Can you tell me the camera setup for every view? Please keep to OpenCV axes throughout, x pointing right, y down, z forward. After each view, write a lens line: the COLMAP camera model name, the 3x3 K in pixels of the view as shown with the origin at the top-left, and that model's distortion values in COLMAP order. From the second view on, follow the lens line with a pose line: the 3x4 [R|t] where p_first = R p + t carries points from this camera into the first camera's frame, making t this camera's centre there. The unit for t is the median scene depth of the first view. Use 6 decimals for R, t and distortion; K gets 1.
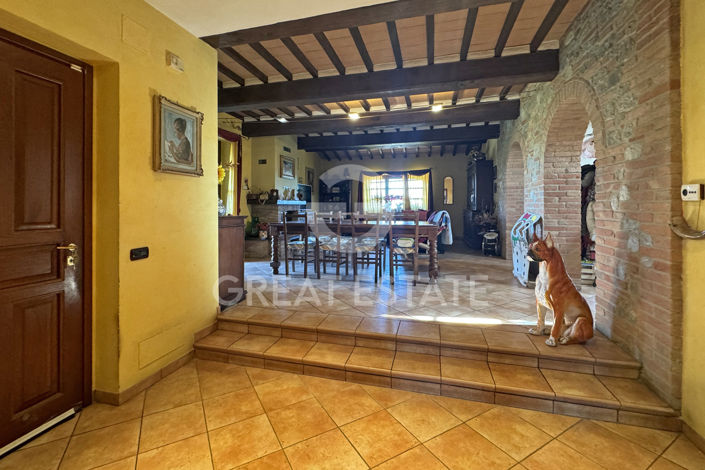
lens RADIAL K [[301.8, 0, 353.9], [0, 301.8, 204.3], [0, 0, 1]] dist [-0.001760, -0.000071]
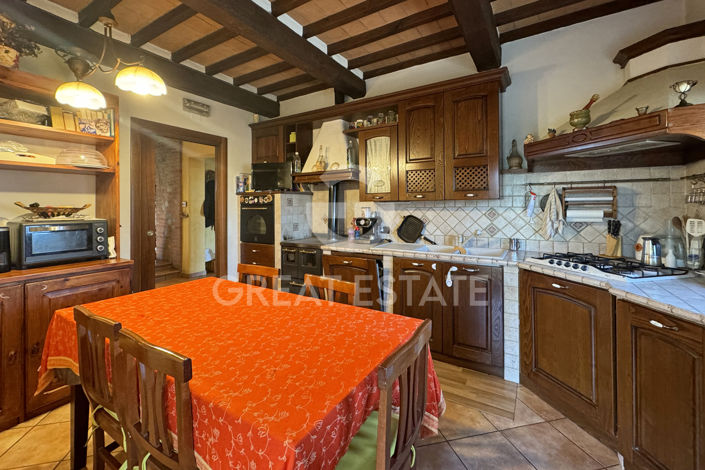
lens RADIAL K [[301.8, 0, 349.4], [0, 301.8, 207.1], [0, 0, 1]] dist [-0.001760, -0.000071]
pose [[0.284946, 0.003198, 0.958538, -1.426602], [-0.004030, 0.999990, -0.002139, -0.007586], [-0.958535, -0.003253, 0.284956, -1.556648]]
